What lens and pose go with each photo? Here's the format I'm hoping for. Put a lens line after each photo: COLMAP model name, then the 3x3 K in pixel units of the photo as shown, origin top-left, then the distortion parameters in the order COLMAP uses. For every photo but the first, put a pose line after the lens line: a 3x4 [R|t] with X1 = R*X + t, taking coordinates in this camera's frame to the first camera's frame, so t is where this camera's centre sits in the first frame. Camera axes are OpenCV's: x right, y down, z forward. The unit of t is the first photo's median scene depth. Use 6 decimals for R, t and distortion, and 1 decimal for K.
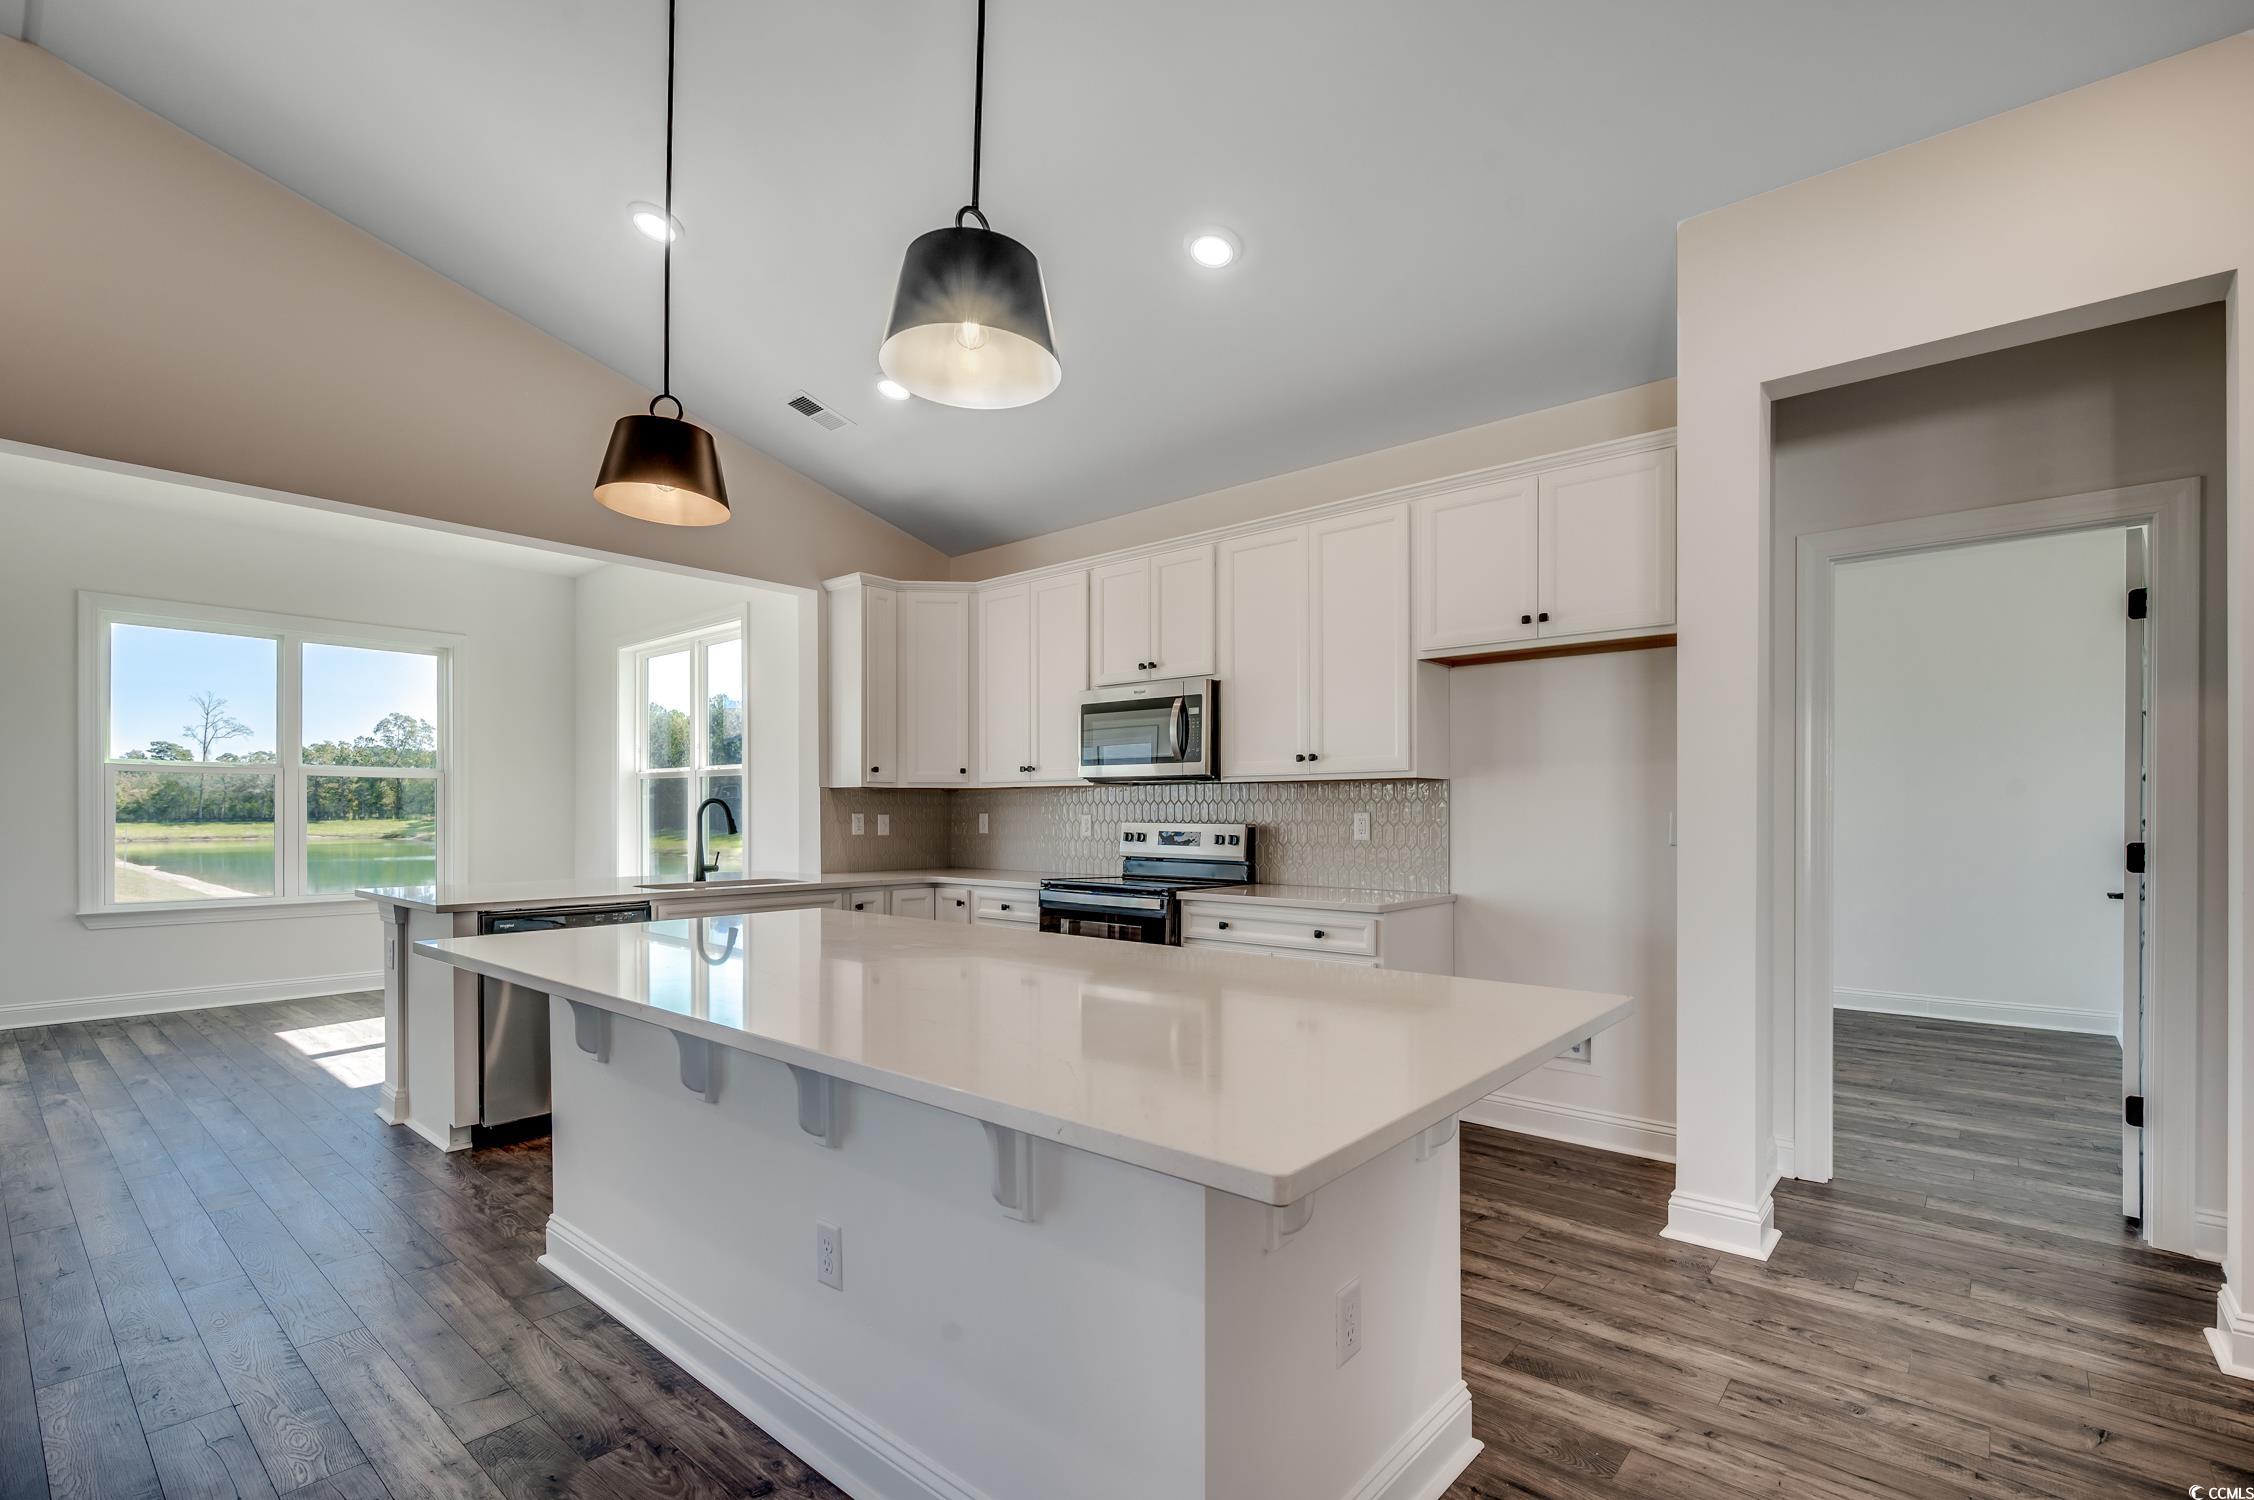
lens RADIAL K [[1020.2, 0, 1138.5], [0, 1020.2, 818.3], [0, 0, 1]] dist [-0.002968, 0.001294]
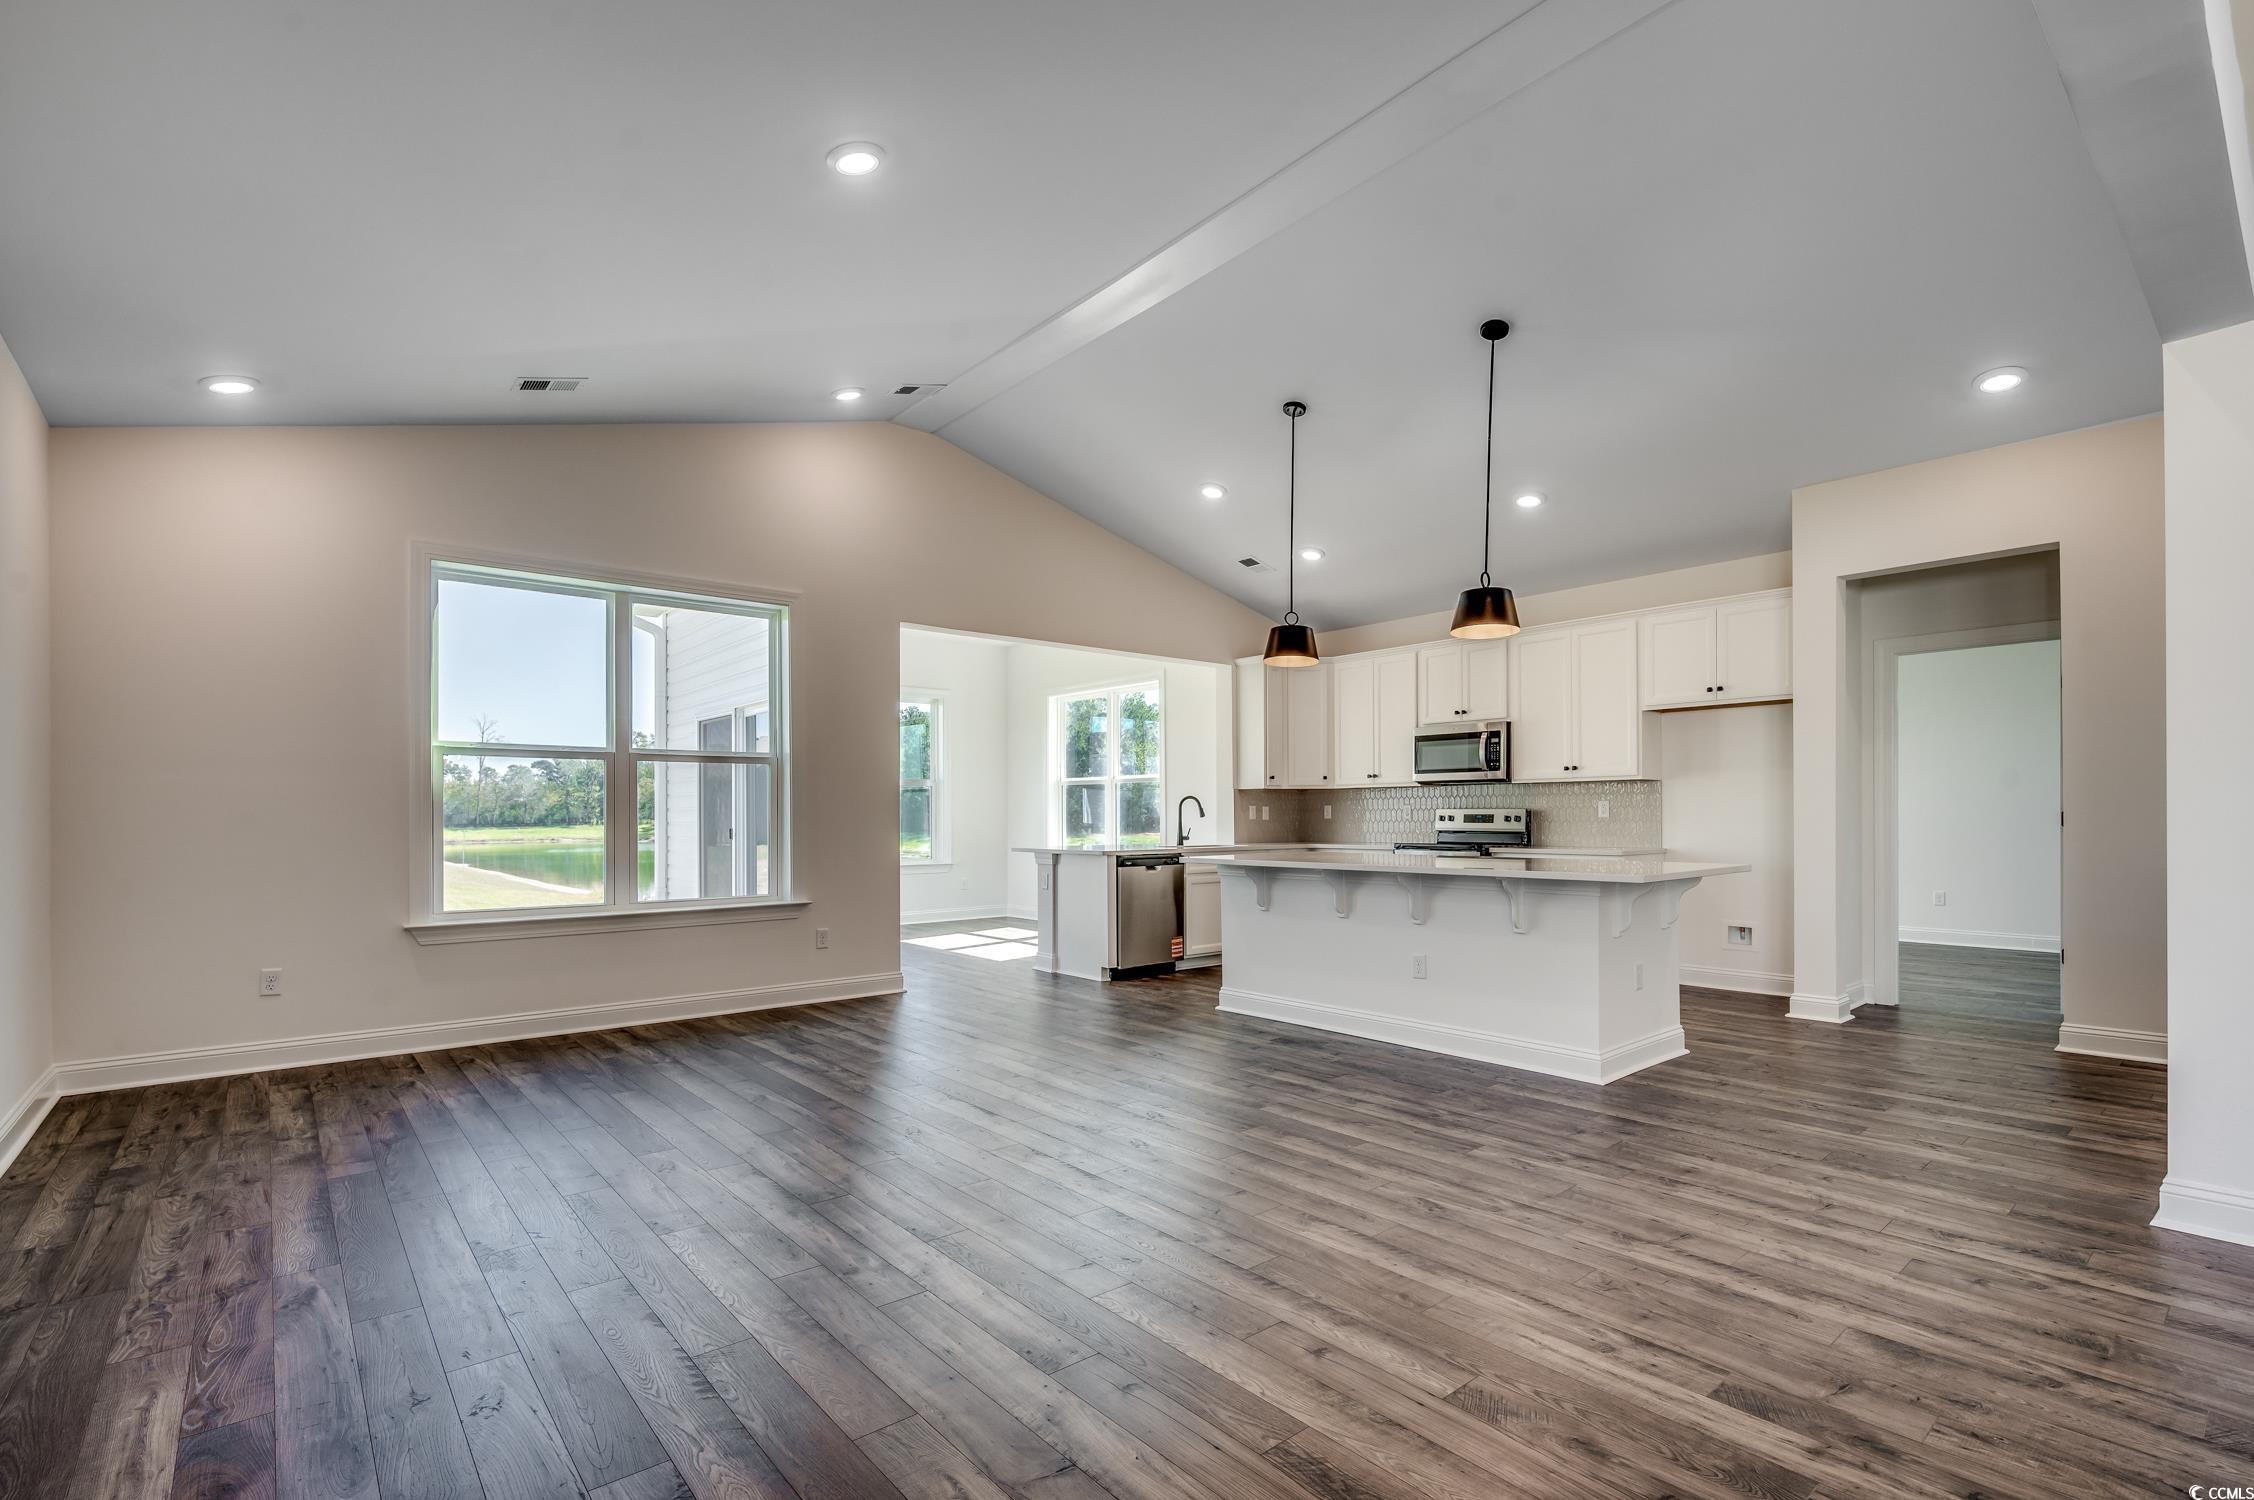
lens RADIAL K [[1020.2, 0, 1131.8], [0, 1020.2, 823.7], [0, 0, 1]] dist [-0.002968, 0.001294]
pose [[0.987342, -0.004615, -0.158536, -0.232840], [0.005064, 0.999984, 0.002432, 0.020185], [0.158522, -0.003204, 0.987350, -0.638818]]
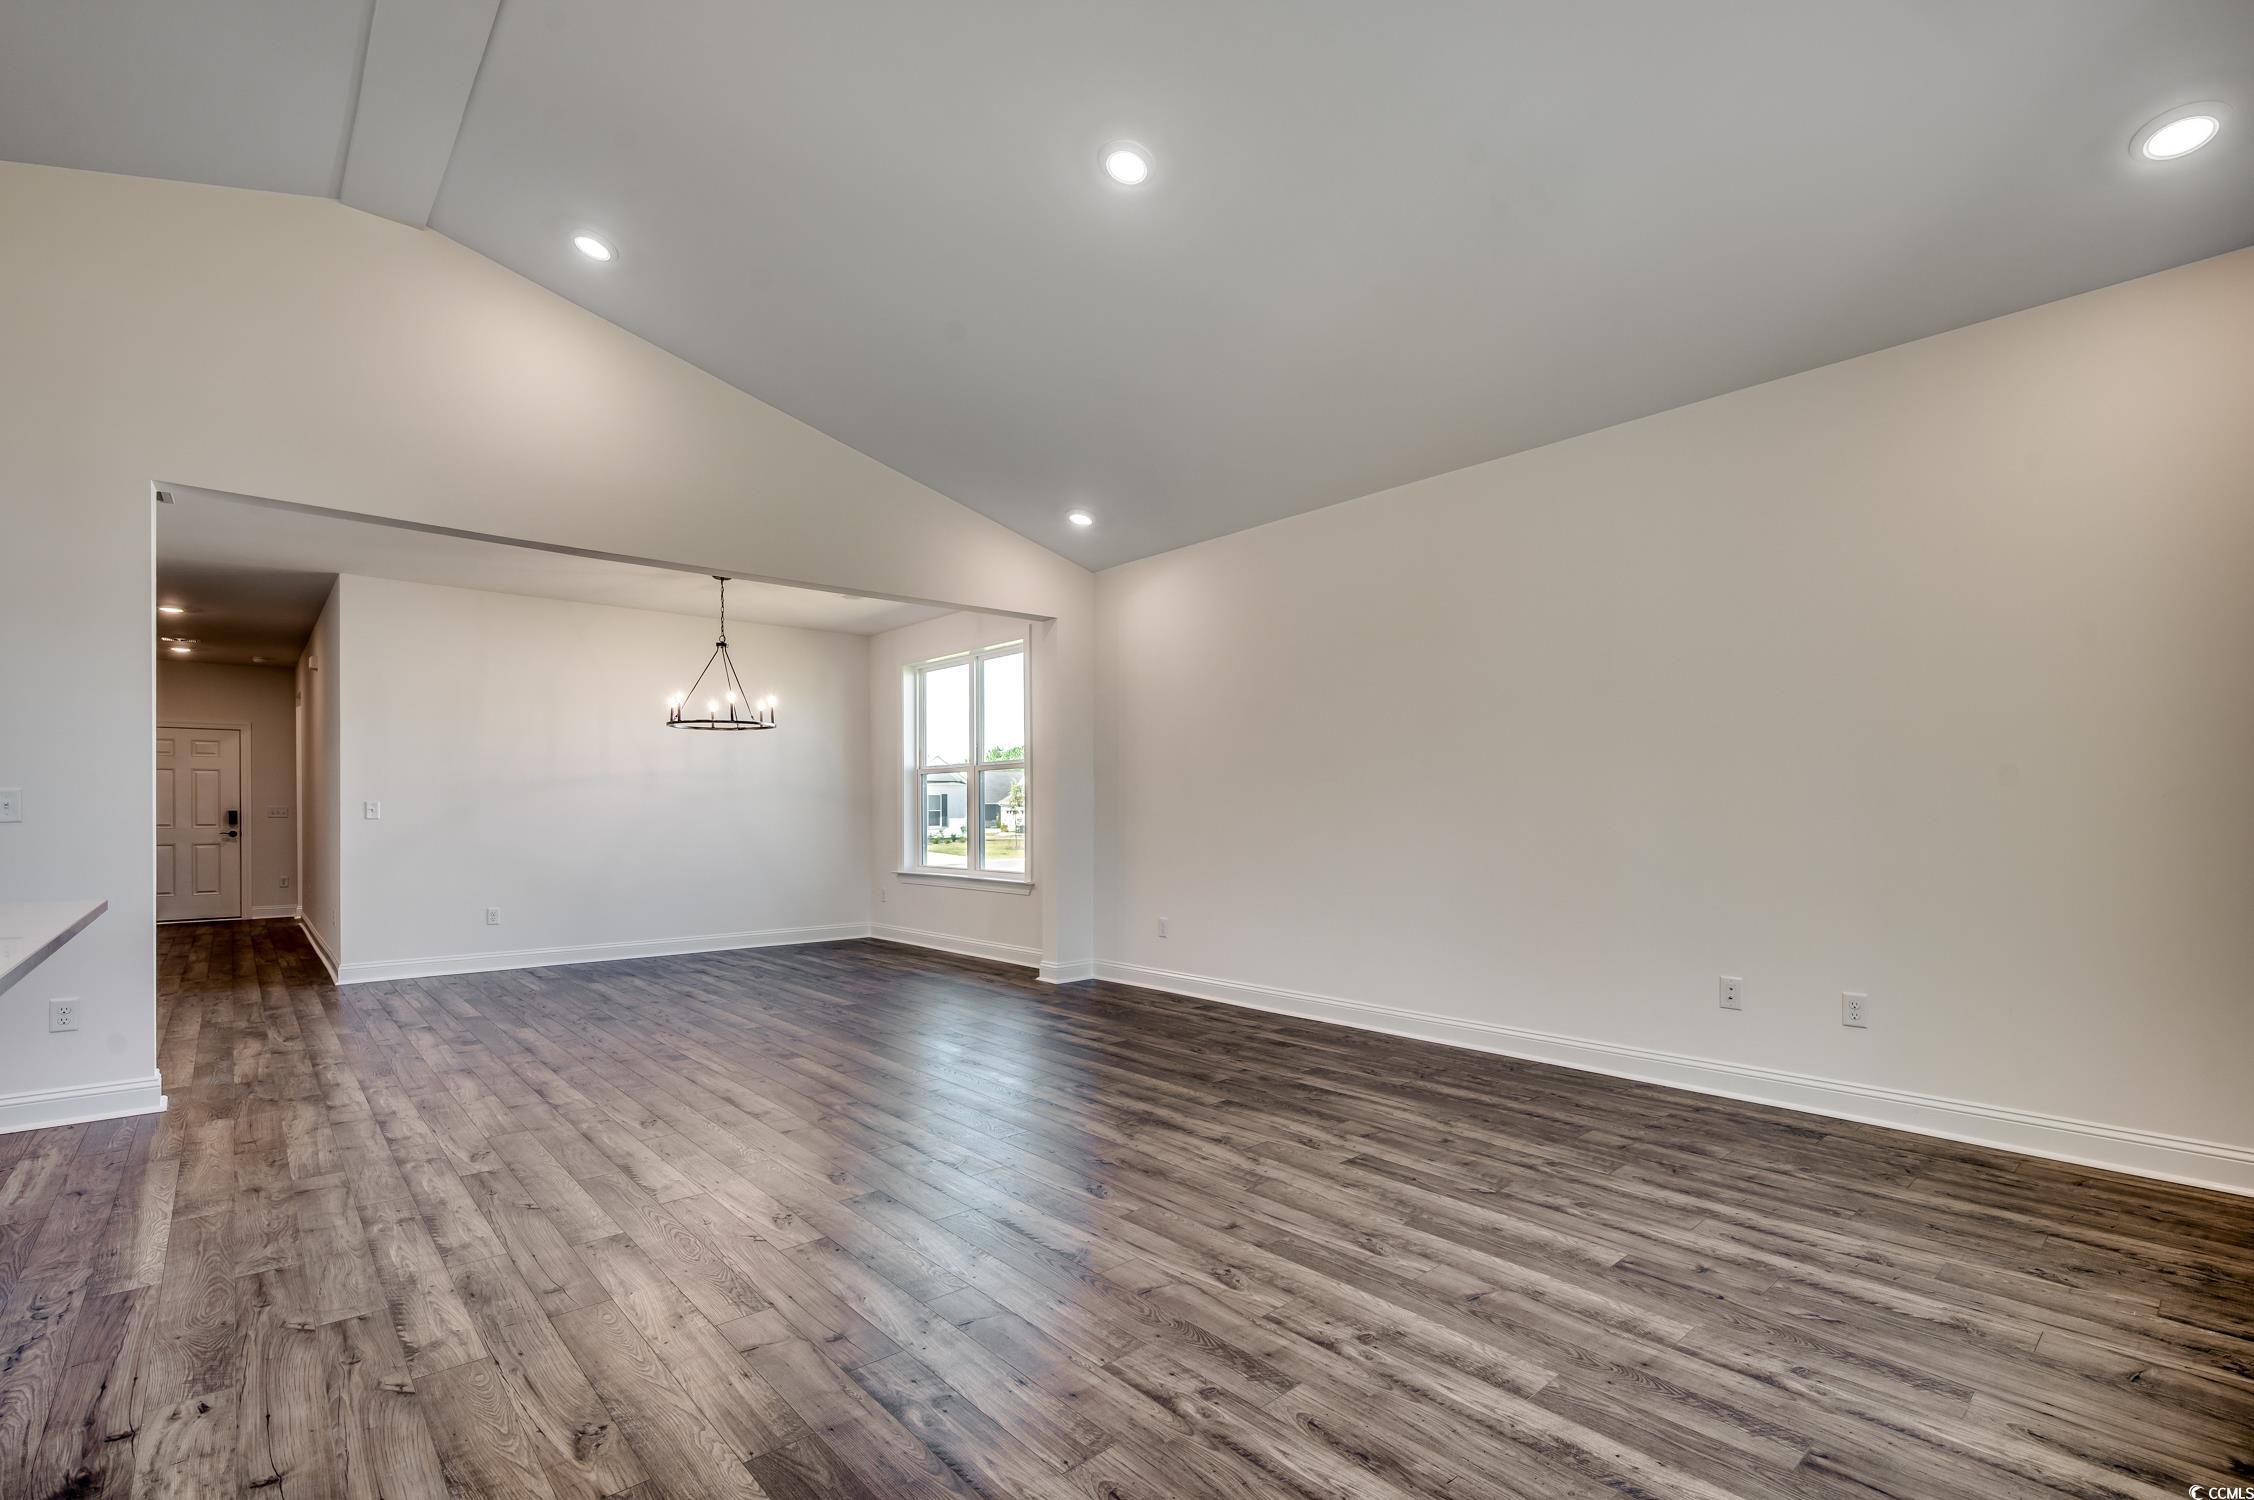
lens RADIAL K [[1020.2, 0, 1132.3], [0, 1020.2, 814.3], [0, 0, 1]] dist [-0.002968, 0.001294]
pose [[-0.990448, 0.002782, 0.137856, -0.608860], [0.003809, 0.999967, 0.007186, 0.014050], [-0.137831, 0.007643, -0.990426, 0.654168]]
